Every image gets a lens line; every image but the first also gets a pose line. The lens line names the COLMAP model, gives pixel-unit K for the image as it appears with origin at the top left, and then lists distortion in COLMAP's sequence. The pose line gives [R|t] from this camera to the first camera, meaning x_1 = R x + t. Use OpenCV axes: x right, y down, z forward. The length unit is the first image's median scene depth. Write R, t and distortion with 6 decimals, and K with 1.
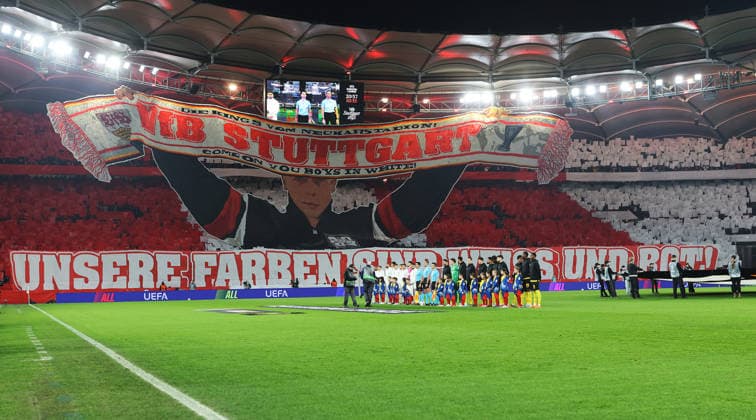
lens RADIAL K [[1049.8, 0, 369.3], [0, 1049.8, 282.0], [0, 0, 1]] dist [-0.006158, -0.002405]
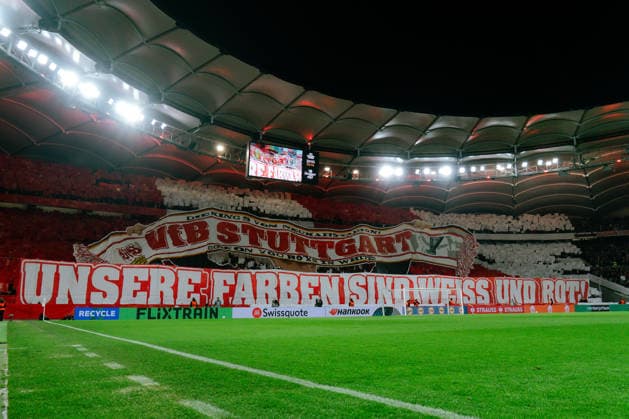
lens RADIAL K [[505.0, 0, 297.0], [0, 505.0, 204.0], [0, 0, 1]] dist [-0.015244, -0.006778]
pose [[0.983826, 0.050433, 0.171883, -0.170787], [-0.014302, 0.978601, -0.205271, 0.008202], [-0.178557, 0.199493, 0.963494, 0.487649]]
